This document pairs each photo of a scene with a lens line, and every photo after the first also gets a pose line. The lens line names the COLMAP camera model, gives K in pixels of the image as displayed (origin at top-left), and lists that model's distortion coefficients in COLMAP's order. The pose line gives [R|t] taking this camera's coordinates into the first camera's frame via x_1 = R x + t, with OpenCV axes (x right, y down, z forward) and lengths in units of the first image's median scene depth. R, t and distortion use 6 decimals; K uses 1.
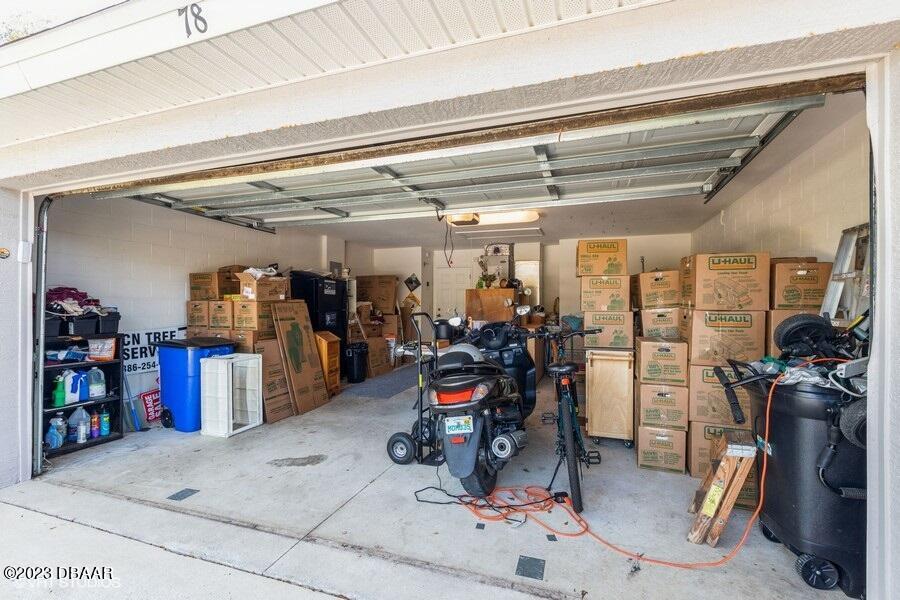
lens RADIAL K [[405.0, 0, 448.8], [0, 405.0, 302.6], [0, 0, 1]] dist [-0.000294, -0.000014]
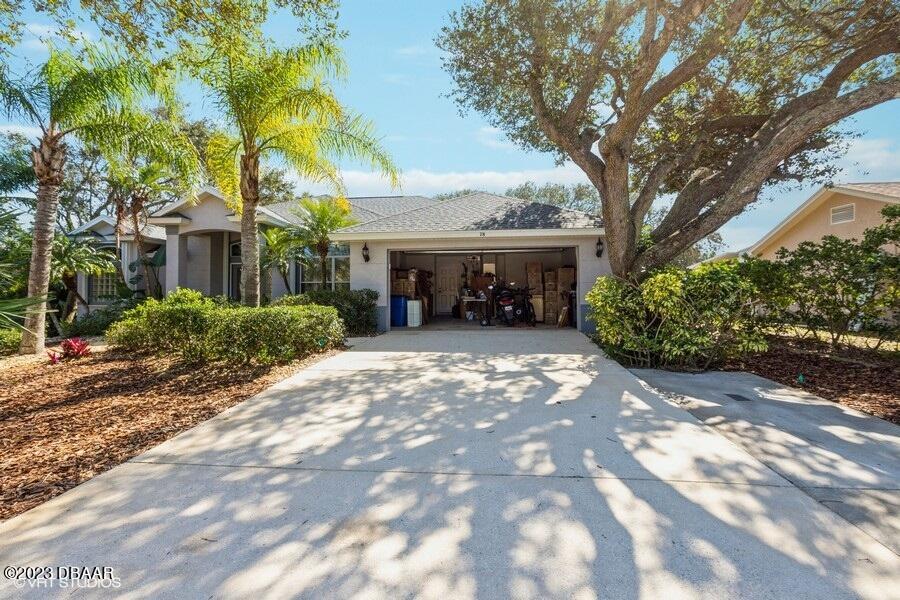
lens RADIAL K [[402.3, 0, 448.3], [0, 402.3, 296.5], [0, 0, 1]] dist [0.000103, -0.000373]
pose [[0.969078, -0.006314, 0.246673, -1.166005], [0.004813, 0.999966, 0.006686, 0.102744], [-0.246707, -0.005292, 0.969076, -2.112886]]
